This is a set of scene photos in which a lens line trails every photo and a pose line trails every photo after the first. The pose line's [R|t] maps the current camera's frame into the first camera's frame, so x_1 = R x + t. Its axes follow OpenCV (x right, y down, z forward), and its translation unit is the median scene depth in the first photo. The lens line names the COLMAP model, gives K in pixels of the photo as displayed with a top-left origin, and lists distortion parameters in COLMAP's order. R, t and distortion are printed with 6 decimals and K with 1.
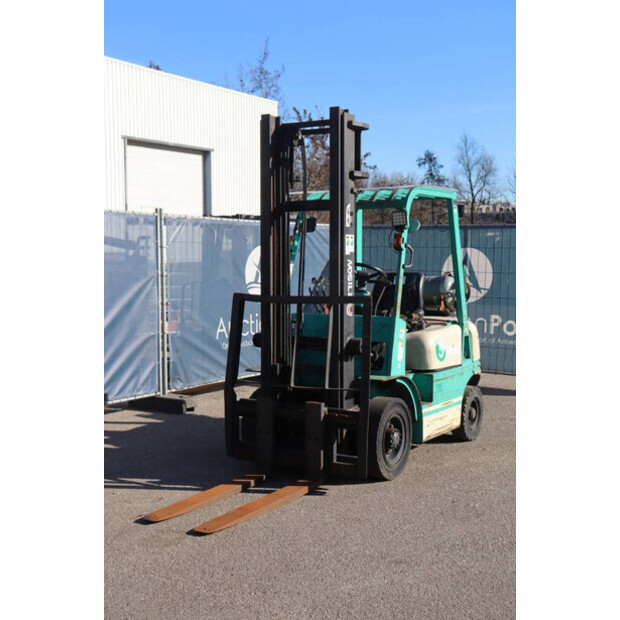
lens RADIAL K [[854.1, 0, 307.1], [0, 854.1, 306.4], [0, 0, 1]] dist [0.066181, 0.000000]
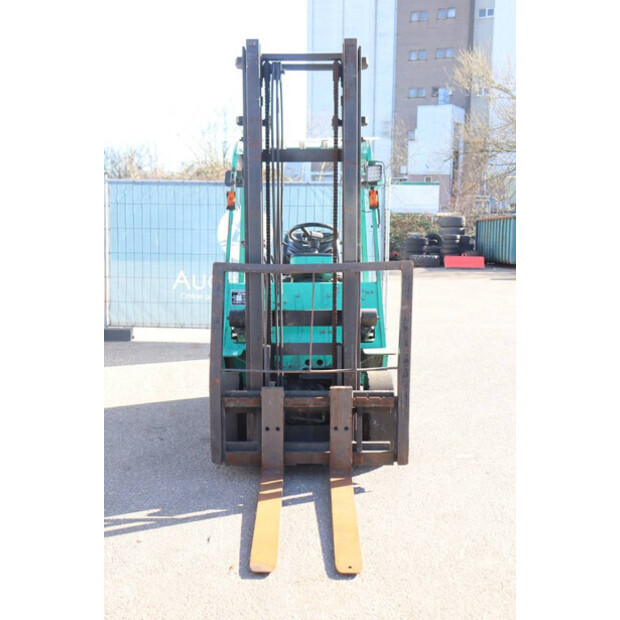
lens RADIAL K [[794.7, 0, 312.3], [0, 794.7, 304.4], [0, 0, 1]] dist [0.008027, 0.000000]
pose [[0.852318, -0.062455, 0.519281, -0.365221], [0.032891, 0.997280, 0.065961, -0.020764], [-0.521988, -0.039140, 0.852054, 0.291131]]
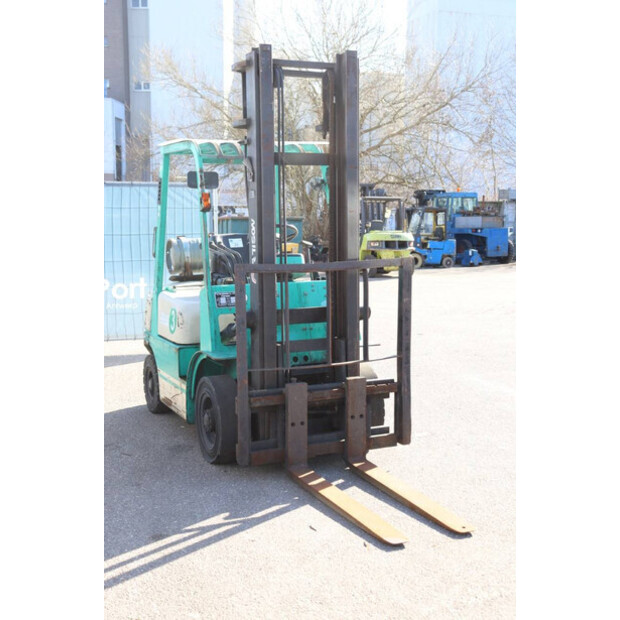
lens RADIAL K [[841.3, 0, 311.1], [0, 841.3, 307.9], [0, 0, 1]] dist [0.034754, 0.000000]
pose [[0.568243, -0.098196, 0.816981, -0.640920], [0.055971, 0.995167, 0.080683, -0.031910], [-0.820955, -0.000121, 0.570993, 0.451755]]
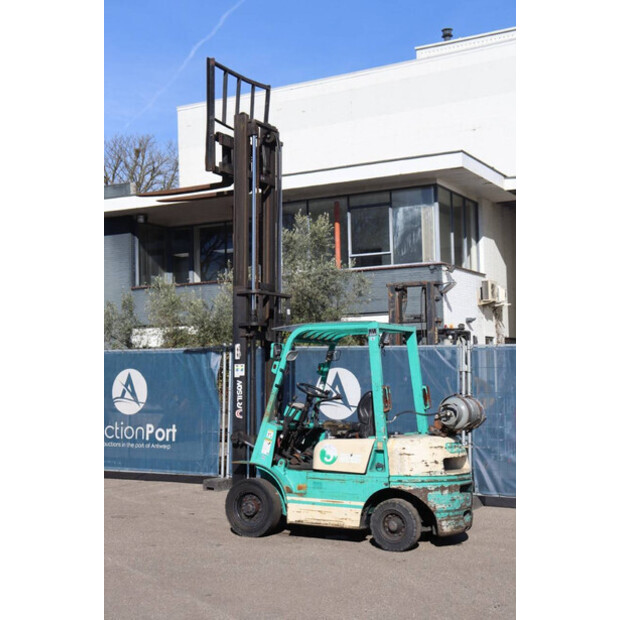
lens RADIAL K [[965.9, 0, 309.3], [0, 965.9, 302.5], [0, 0, 1]] dist [0.122097, 0.000000]
pose [[0.038934, -0.087050, -0.995443, 1.627208], [-0.057062, 0.994379, -0.089188, -0.042418], [0.997611, 0.060274, 0.033748, 0.964381]]
